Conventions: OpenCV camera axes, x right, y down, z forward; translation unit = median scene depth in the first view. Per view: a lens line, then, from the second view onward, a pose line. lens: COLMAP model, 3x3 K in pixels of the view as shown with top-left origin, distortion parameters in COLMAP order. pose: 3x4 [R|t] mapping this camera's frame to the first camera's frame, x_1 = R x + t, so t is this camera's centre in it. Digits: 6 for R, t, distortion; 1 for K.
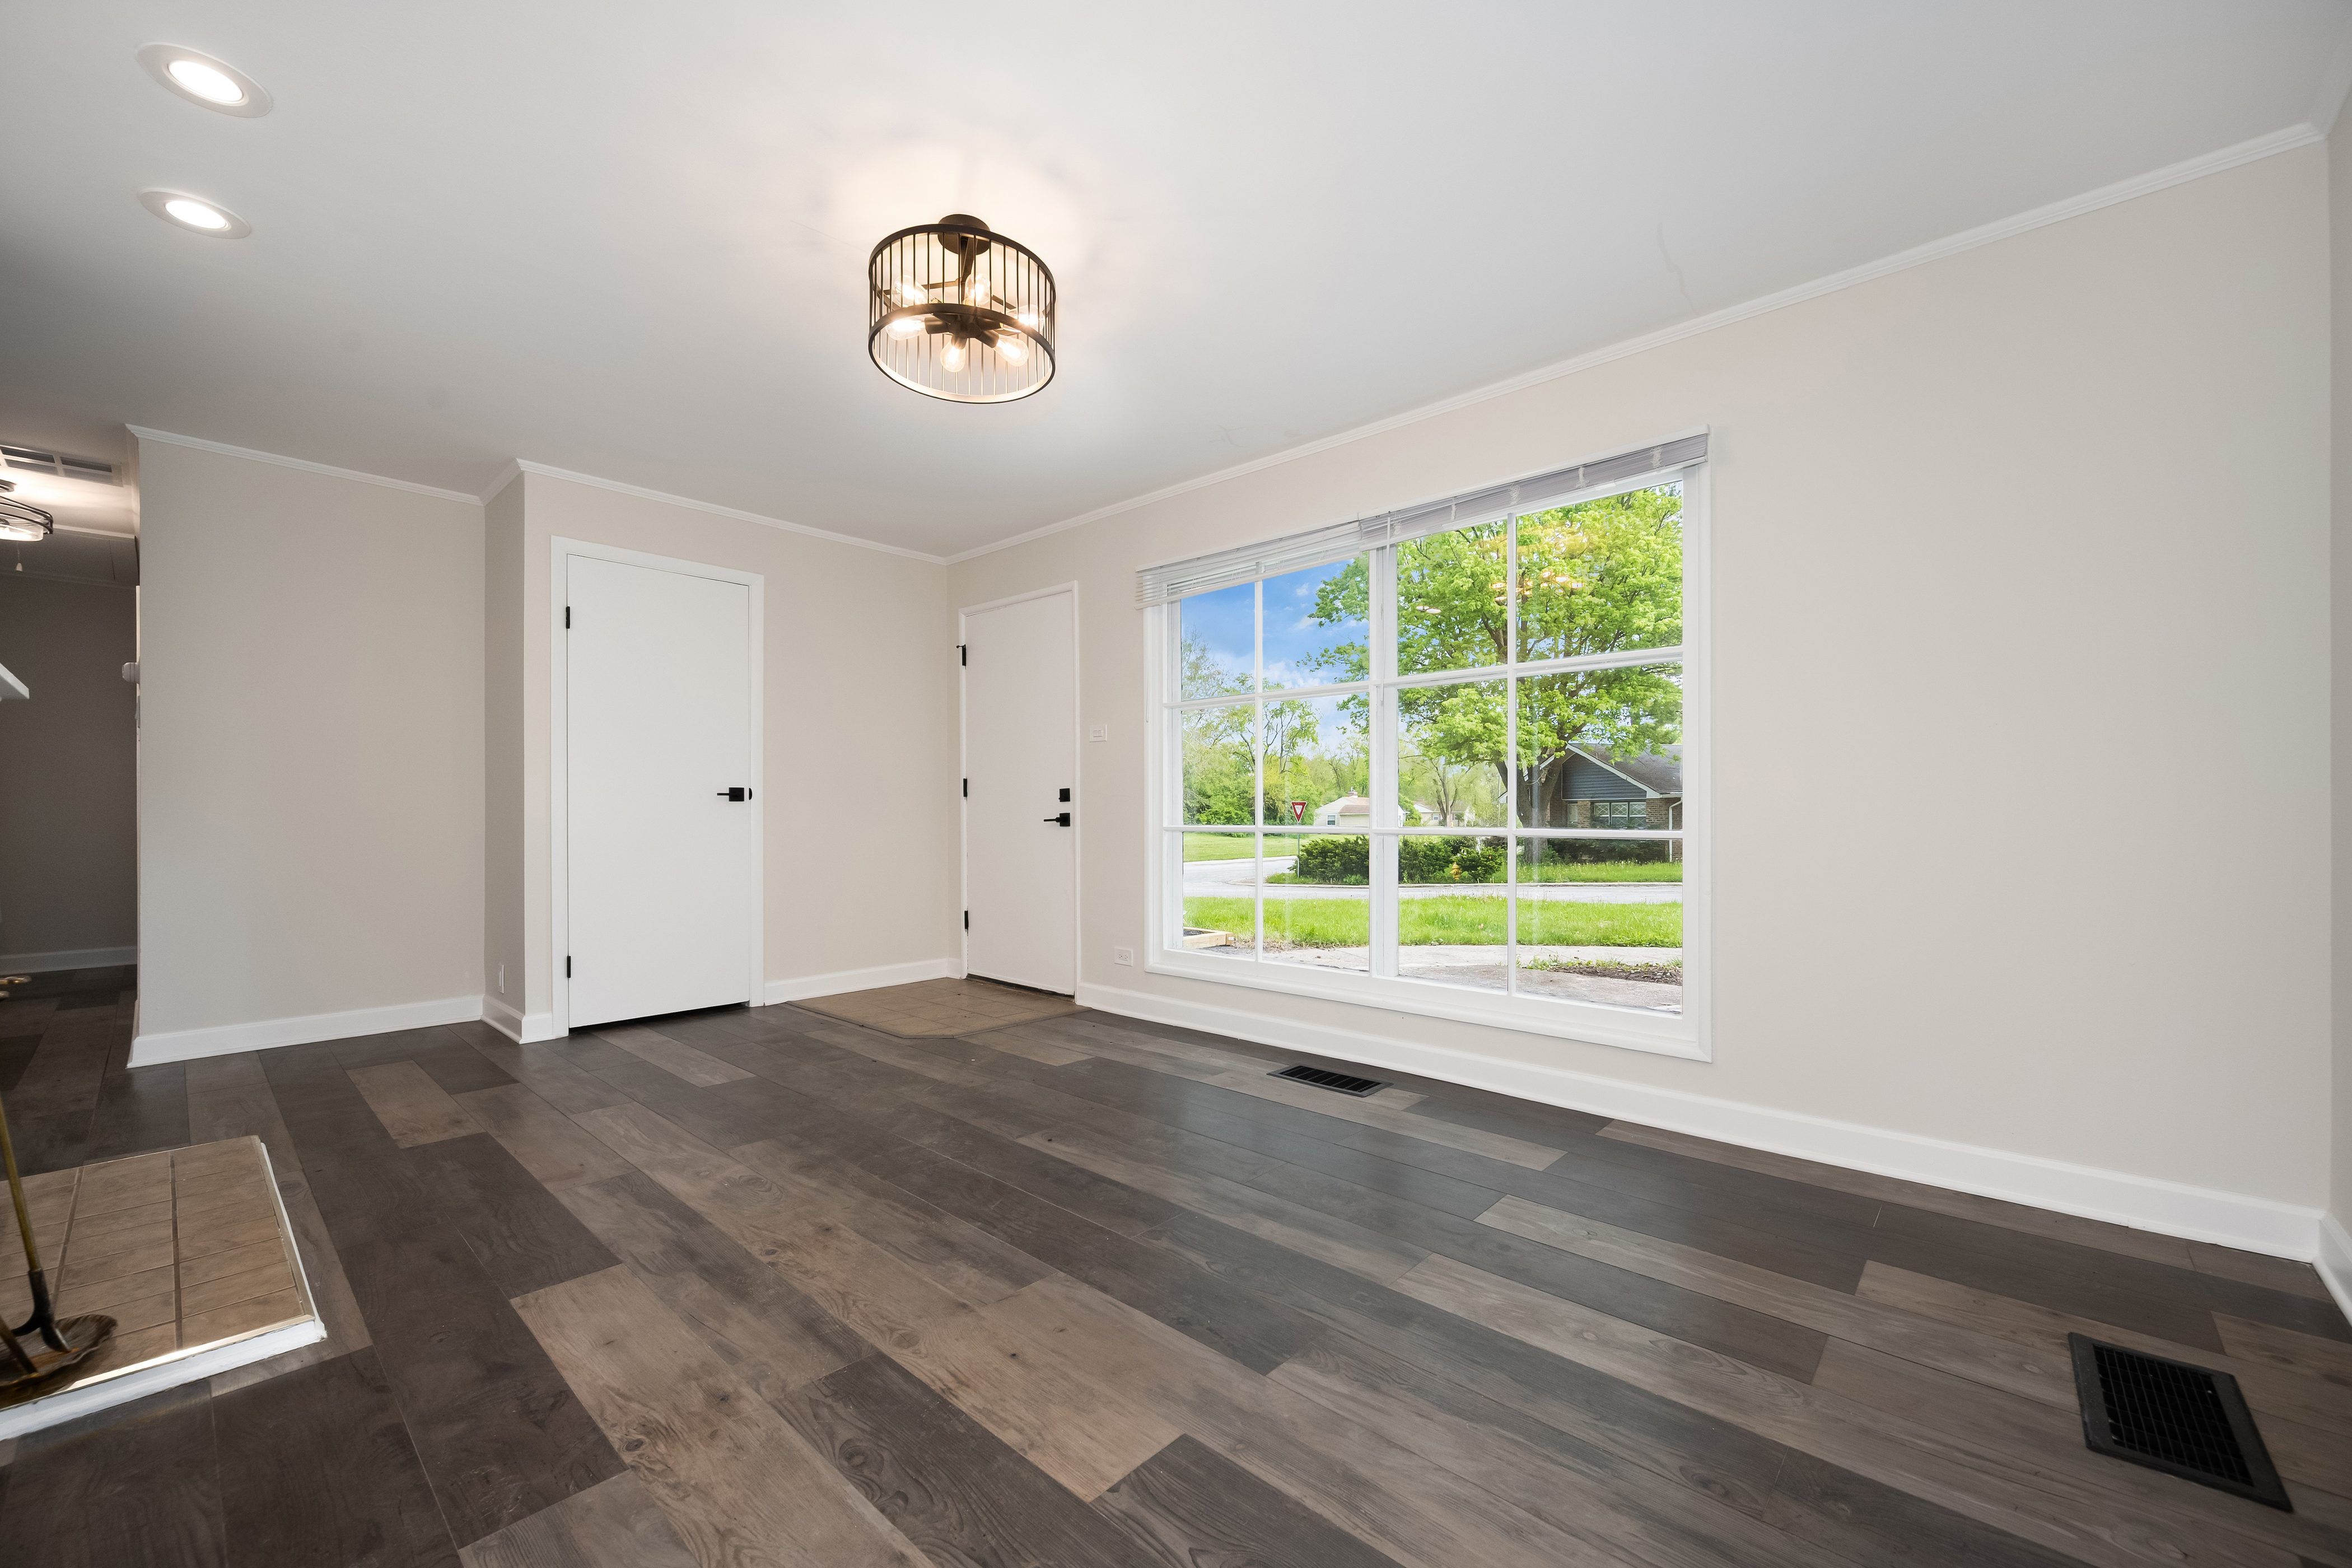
lens RADIAL K [[931.2, 0, 1190.1], [0, 931.2, 819.3], [0, 0, 1]] dist [-0.002128, 0.000869]
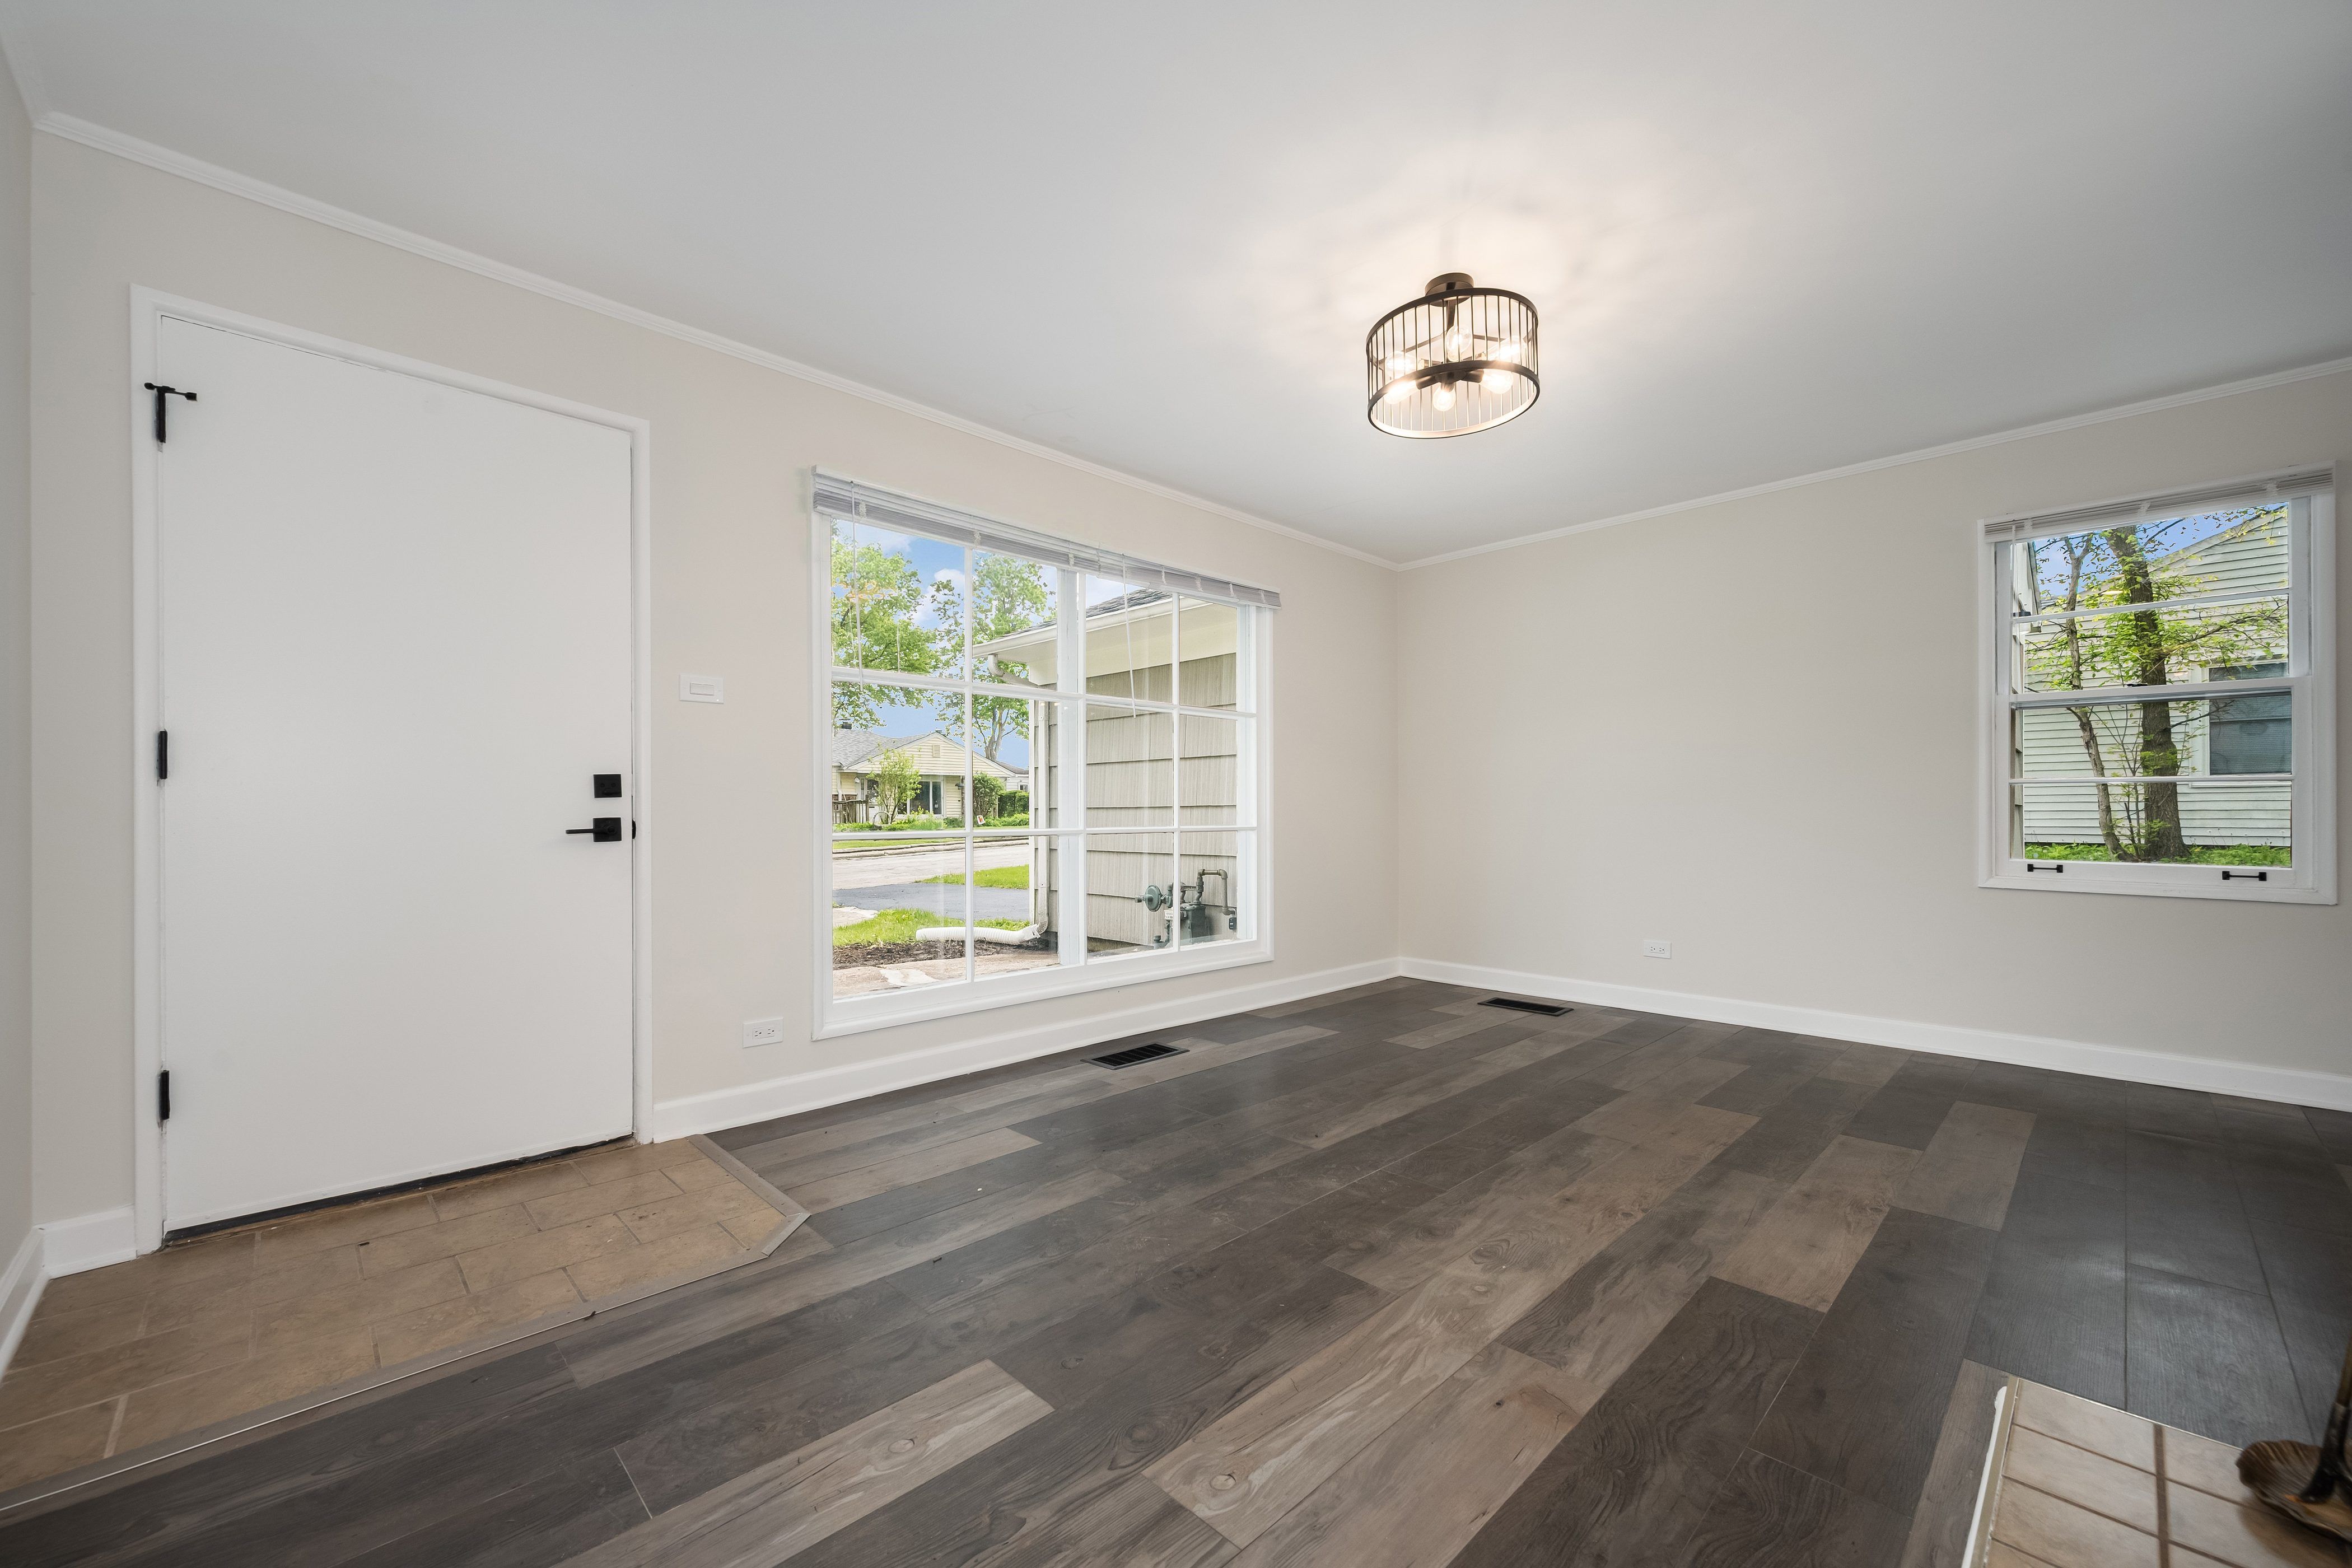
lens RADIAL K [[931.2, 0, 1175.8], [0, 931.2, 808.9], [0, 0, 1]] dist [-0.002128, 0.000869]
pose [[0.065449, 0.004945, 0.997844, -1.324182], [0.009907, 0.999935, -0.005606, -0.010336], [-0.997807, 0.010253, 0.065396, 1.217344]]
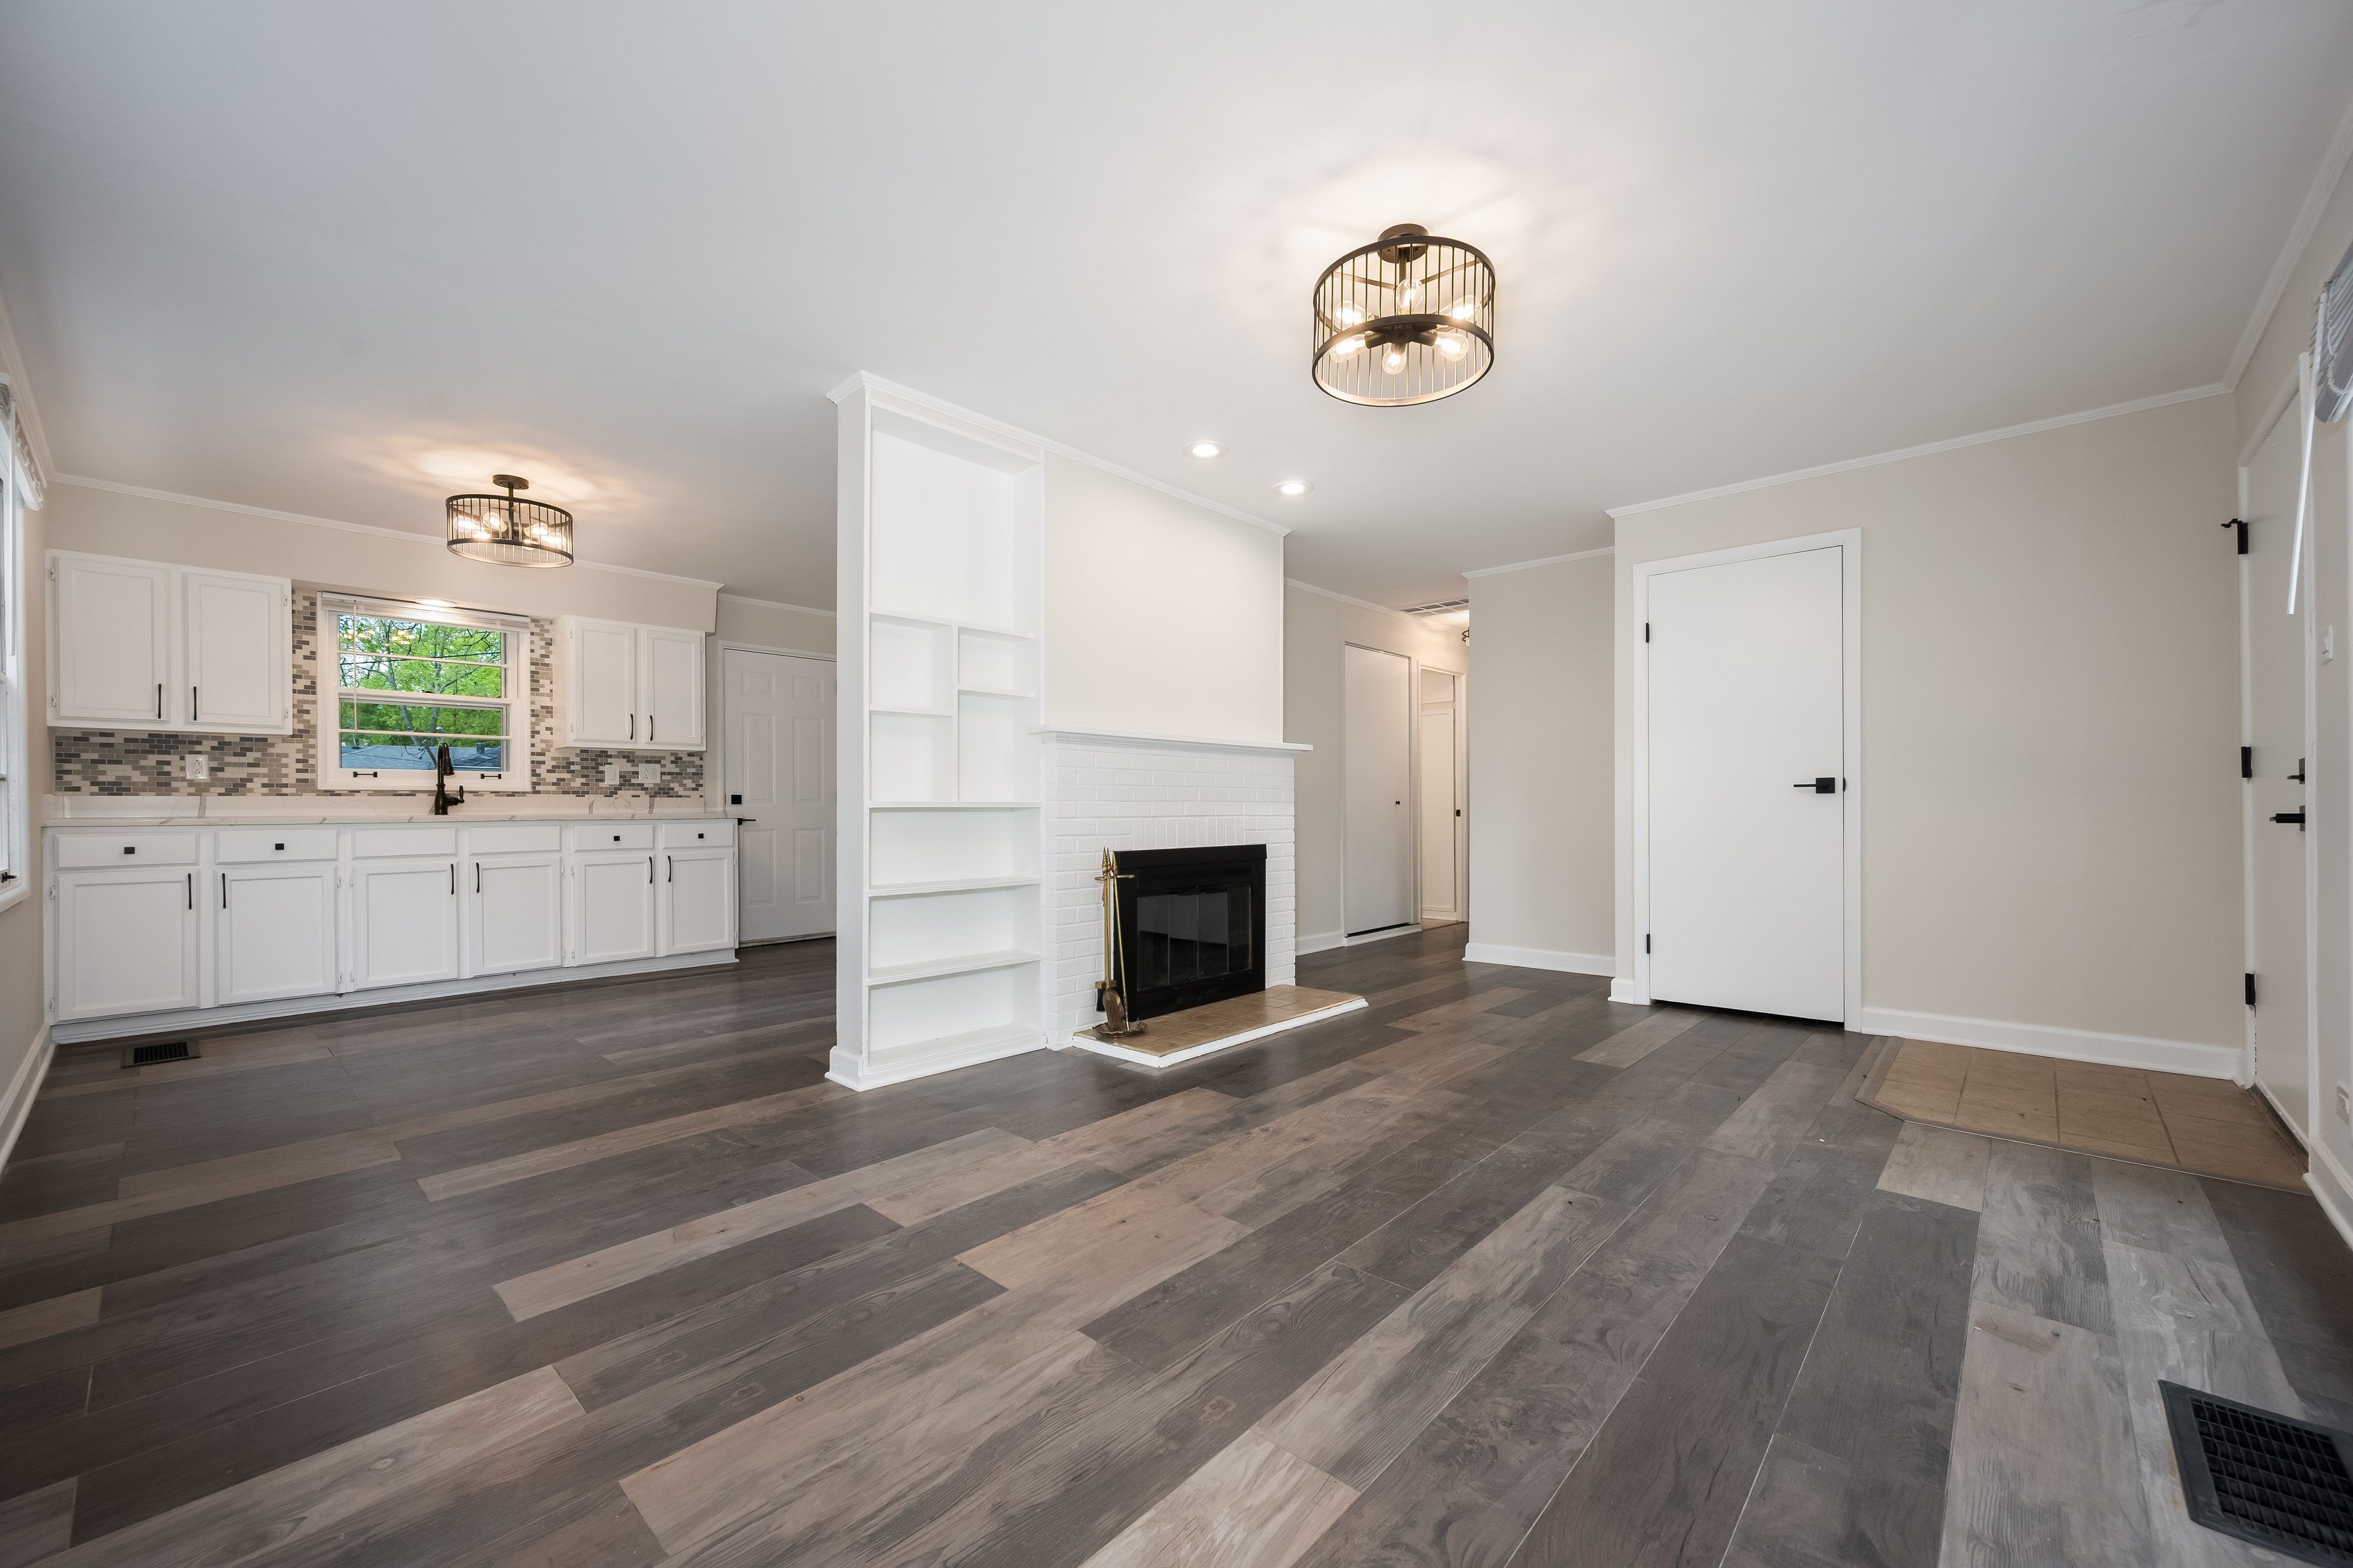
lens RADIAL K [[931.5, 0, 1180.9], [0, 931.5, 804.7], [0, 0, 1]] dist [-0.002128, 0.000869]
pose [[-0.008327, -0.002759, -0.999962, 0.762411], [-0.005444, 0.999981, -0.002714, -0.004176], [0.999951, 0.005421, -0.008342, 0.741908]]
